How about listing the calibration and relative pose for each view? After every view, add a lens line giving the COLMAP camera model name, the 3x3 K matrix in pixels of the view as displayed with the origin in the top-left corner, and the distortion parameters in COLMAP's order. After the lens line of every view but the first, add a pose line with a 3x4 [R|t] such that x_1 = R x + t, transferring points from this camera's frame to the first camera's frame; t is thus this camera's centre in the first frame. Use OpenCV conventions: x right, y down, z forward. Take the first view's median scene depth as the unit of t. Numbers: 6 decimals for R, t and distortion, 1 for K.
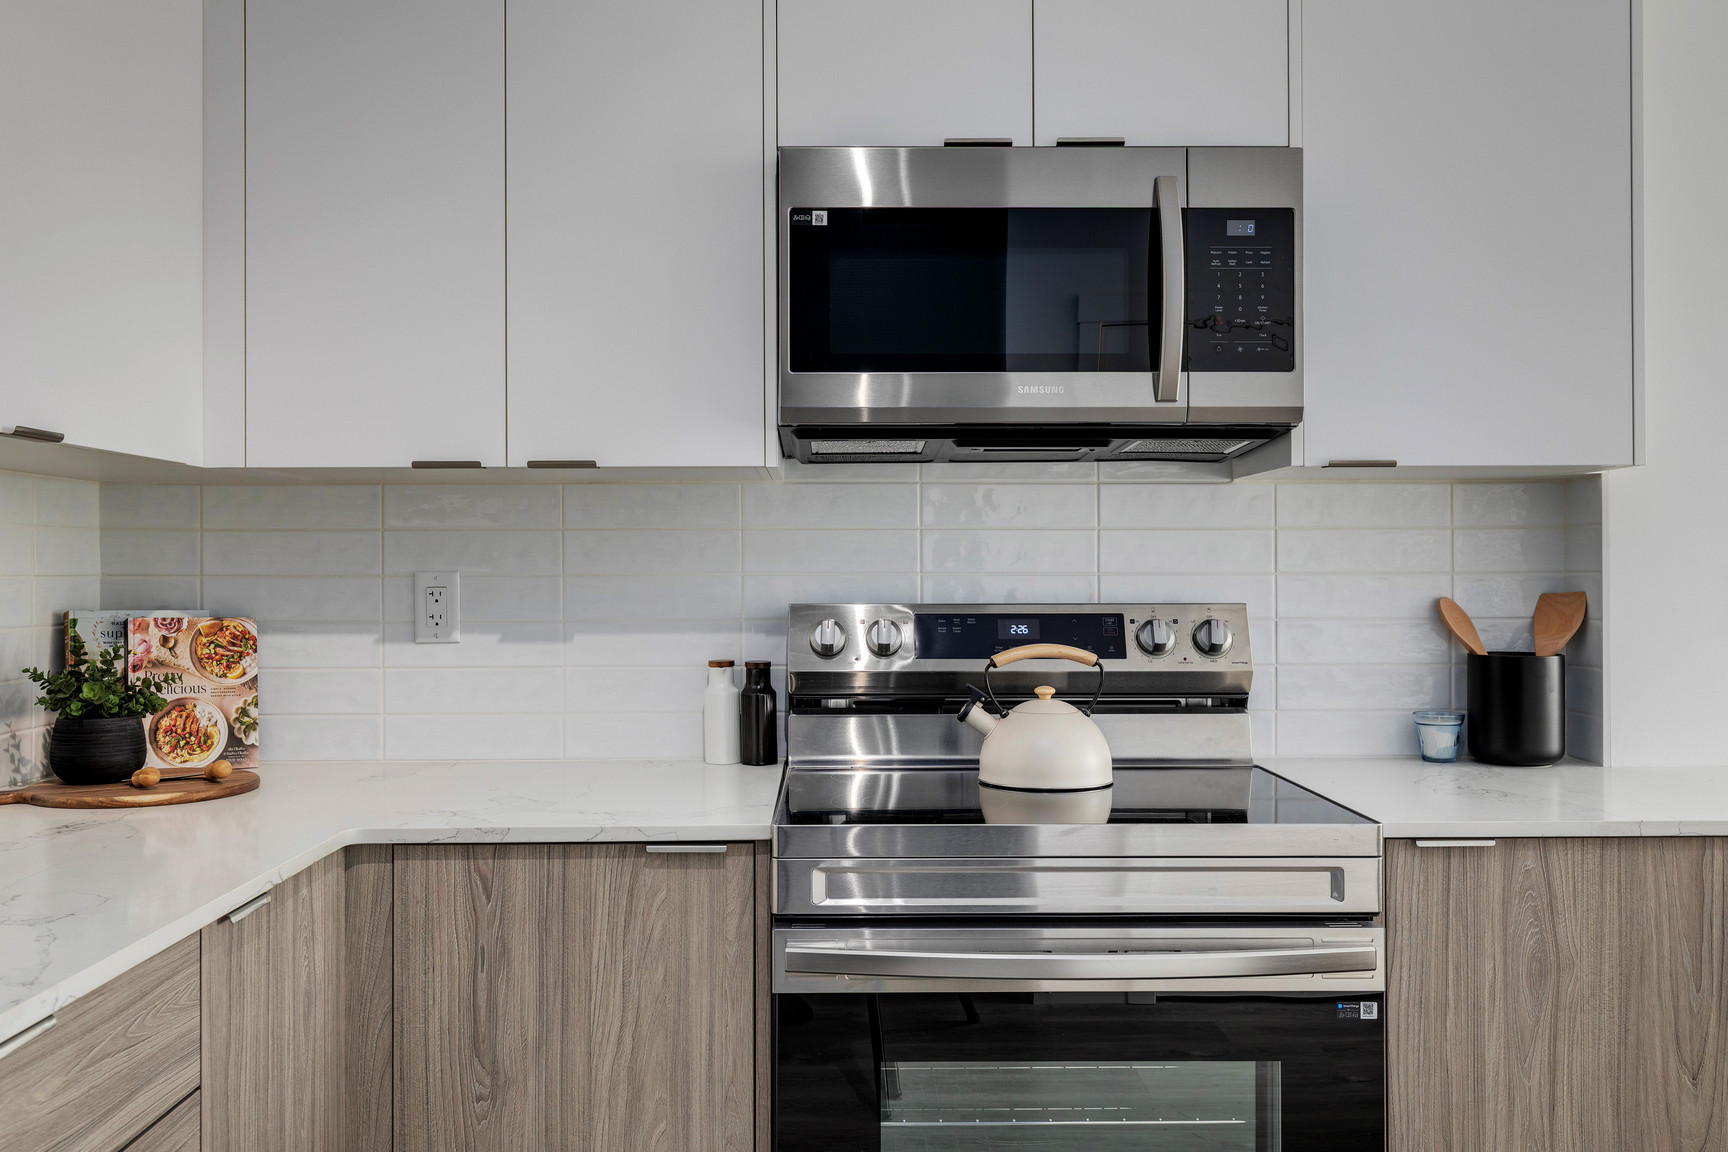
lens RADIAL K [[1447.5, 0, 865.2], [0, 1447.5, 547.8], [0, 0, 1]] dist [0.002878, -0.005472]
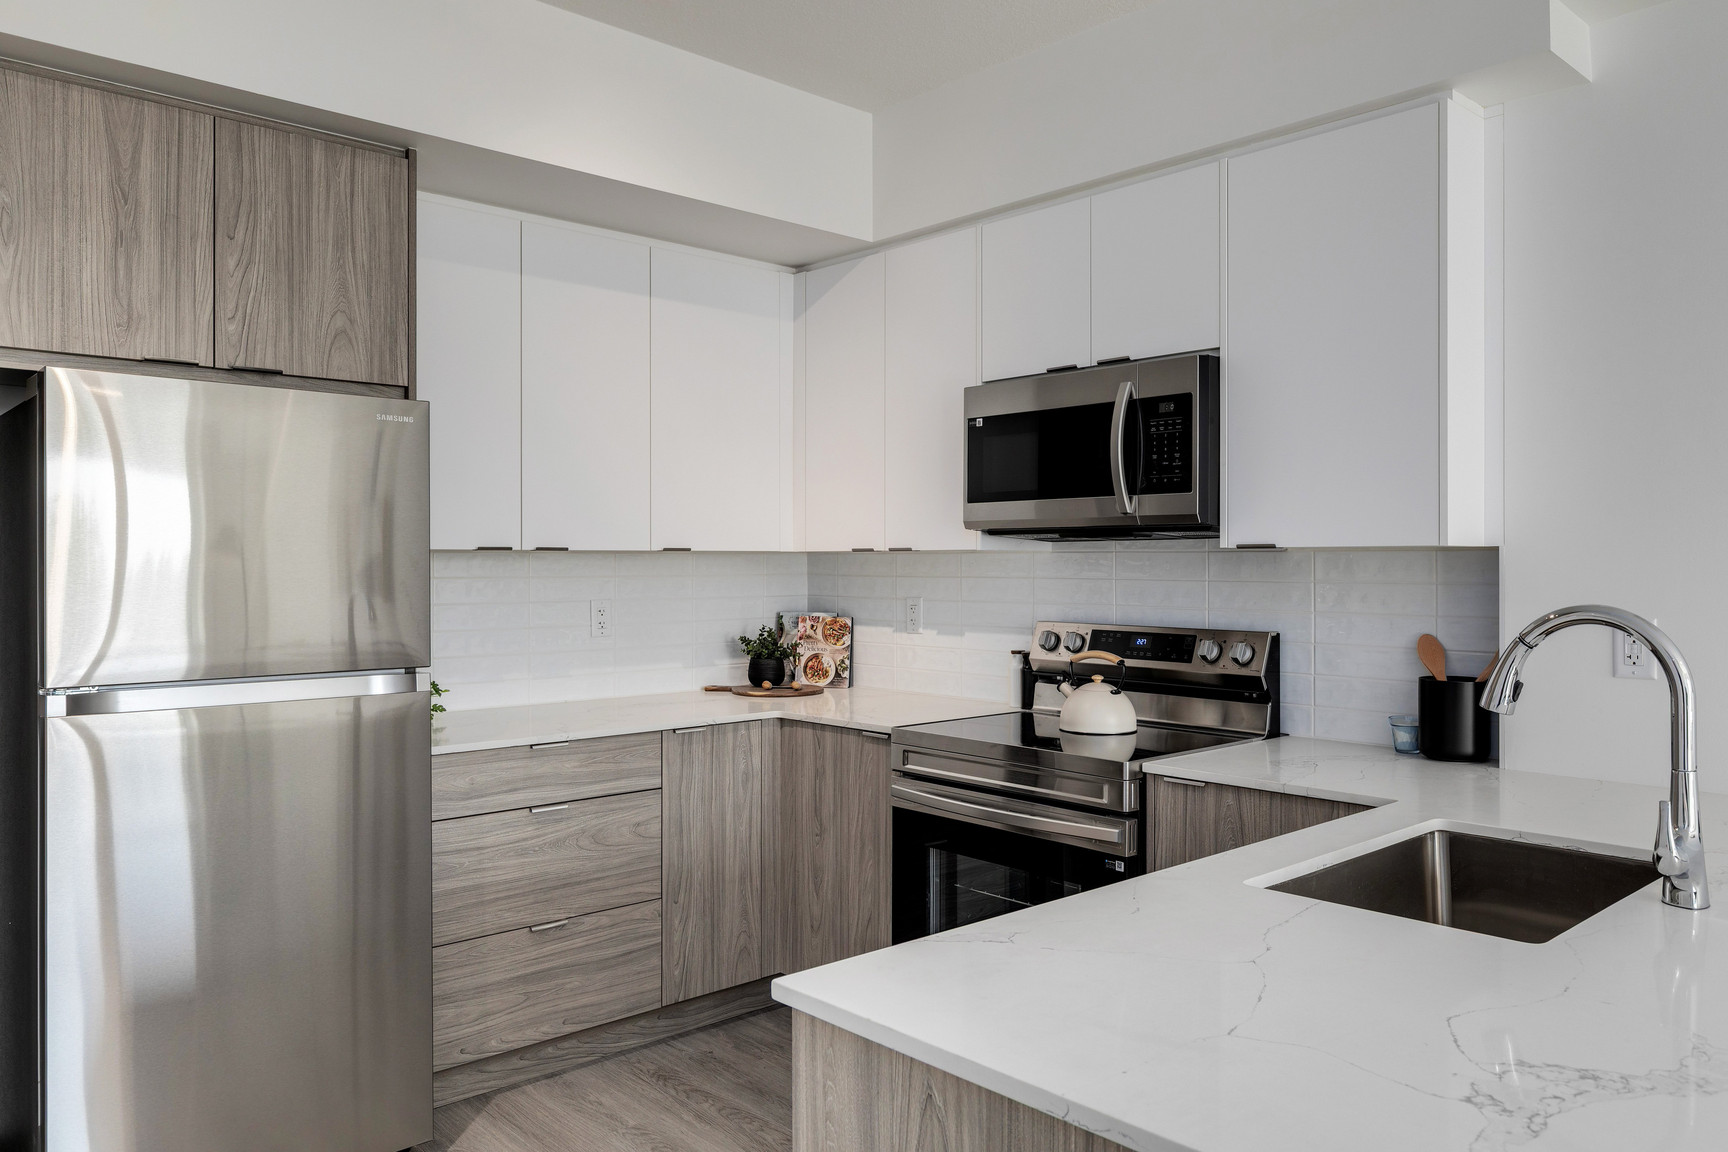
lens RADIAL K [[1230.2, 0, 875.0], [0, 1230.2, 554.5], [0, 0, 1]] dist [0.001363, -0.001127]
pose [[0.668799, -0.000837, -0.743443, 1.087362], [0.010318, 0.999914, 0.008156, -0.066727], [0.743372, -0.013126, 0.668750, -0.196450]]
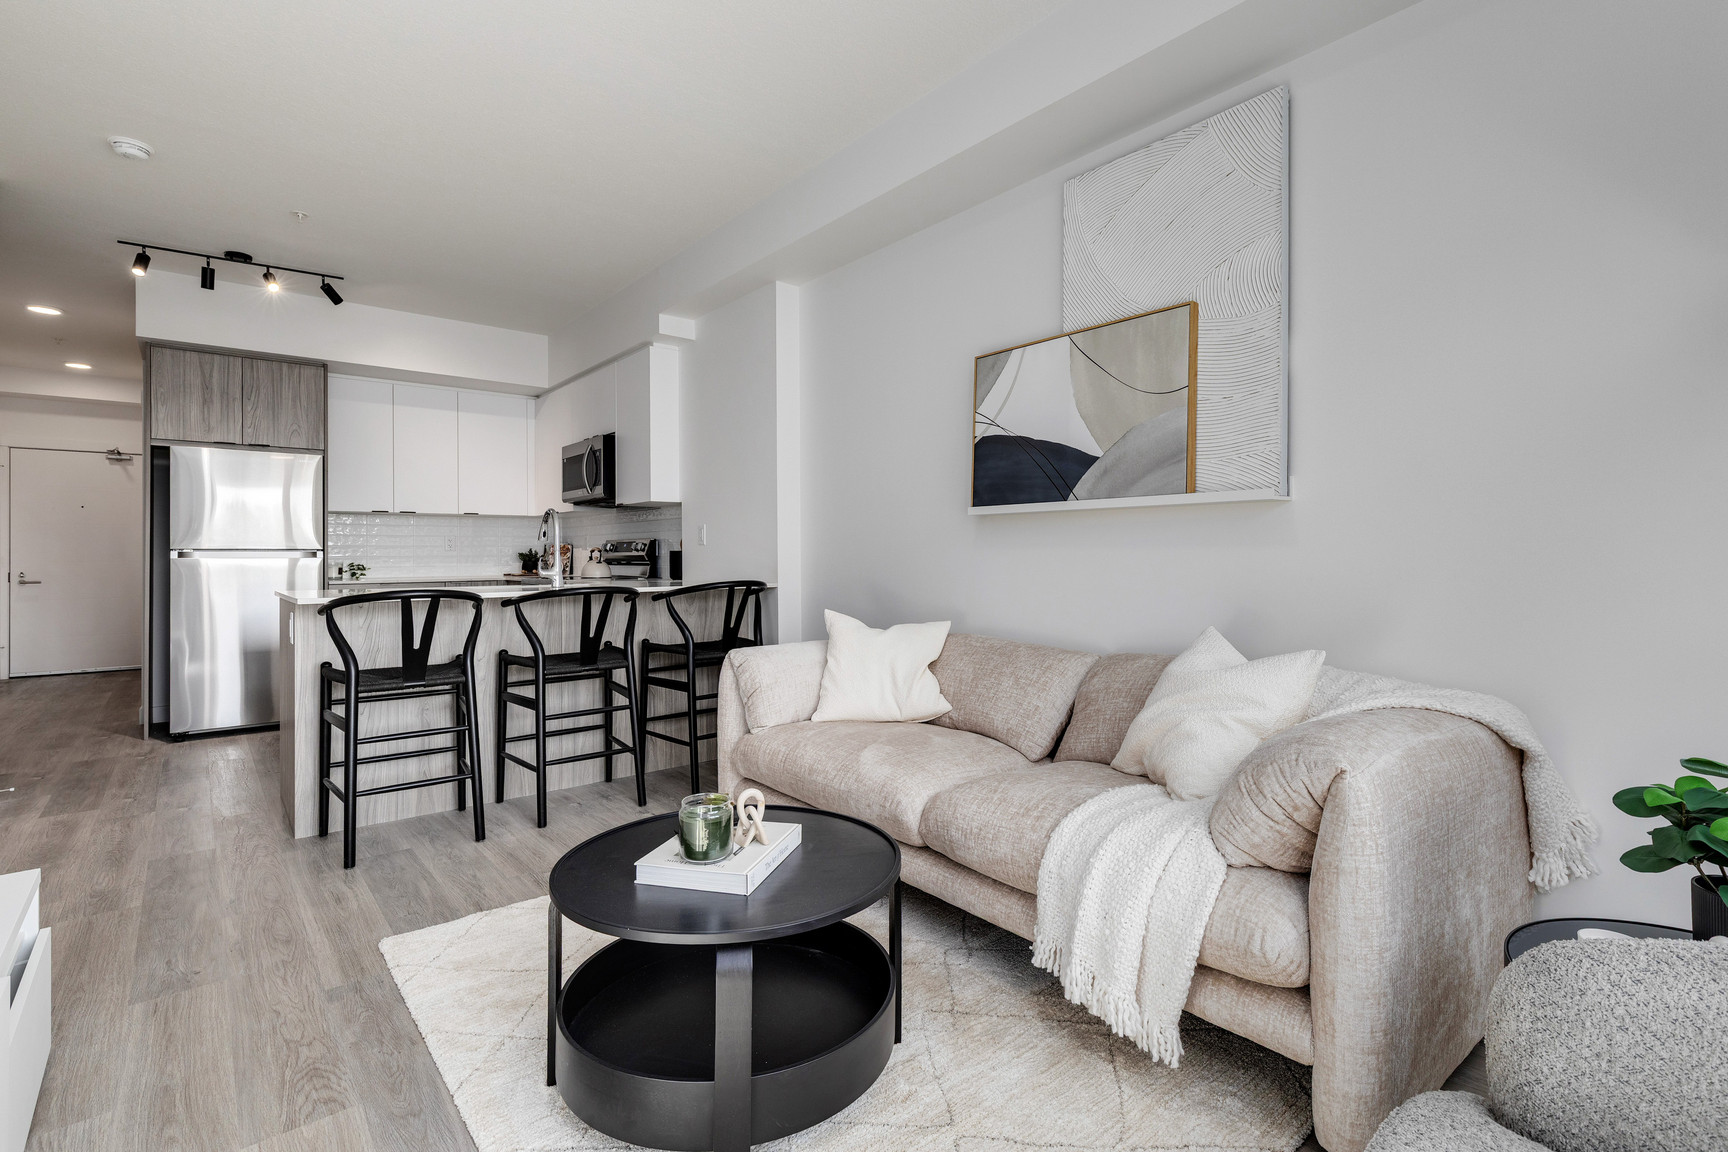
lens RADIAL K [[802.4, 0, 875.9], [0, 802.4, 549.0], [0, 0, 1]] dist [0.003809, -0.000161]
pose [[0.634676, -0.006820, -0.772748, 2.741996], [0.018027, 0.999820, 0.005982, 0.075275], [0.772568, -0.017726, 0.634684, 0.080014]]
